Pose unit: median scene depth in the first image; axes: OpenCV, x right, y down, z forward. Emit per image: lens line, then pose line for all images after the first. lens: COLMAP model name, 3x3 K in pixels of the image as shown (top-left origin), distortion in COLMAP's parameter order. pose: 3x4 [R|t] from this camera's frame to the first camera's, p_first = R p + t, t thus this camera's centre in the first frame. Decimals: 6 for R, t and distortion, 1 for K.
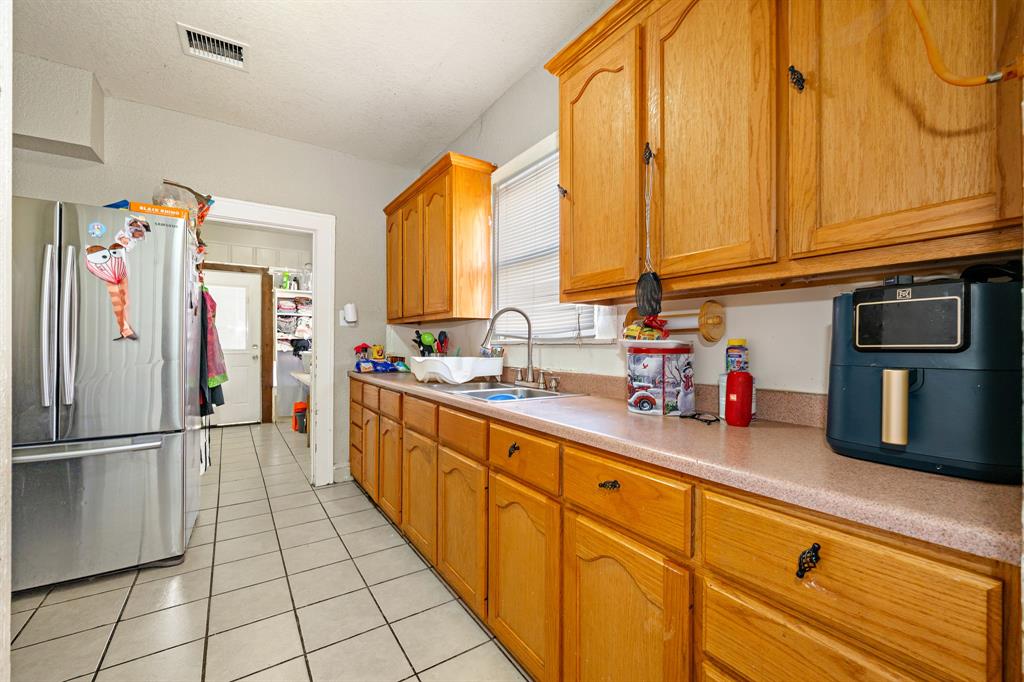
lens RADIAL K [[424.5, 0, 507.0], [0, 424.5, 339.7], [0, 0, 1]] dist [-0.001877, -0.000063]
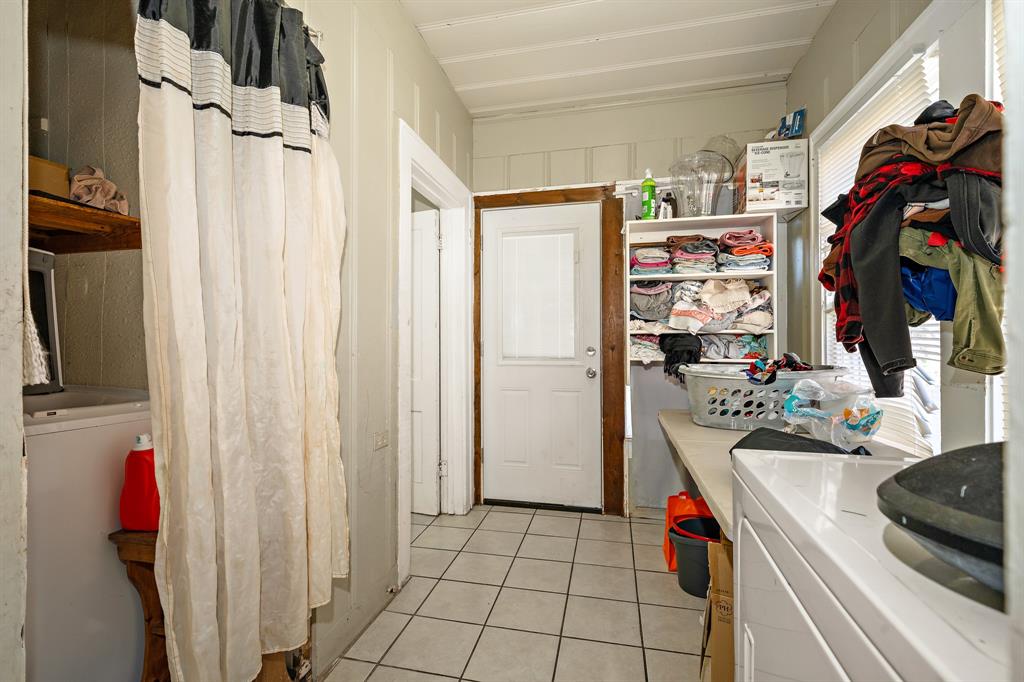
lens RADIAL K [[456.6, 0, 507.9], [0, 456.6, 344.3], [0, 0, 1]] dist [0.000746, 0.000001]
pose [[0.690101, -0.004569, -0.723699, -0.280553], [0.008000, 0.999967, 0.001316, 0.006808], [0.723669, -0.006698, 0.690114, 0.569350]]
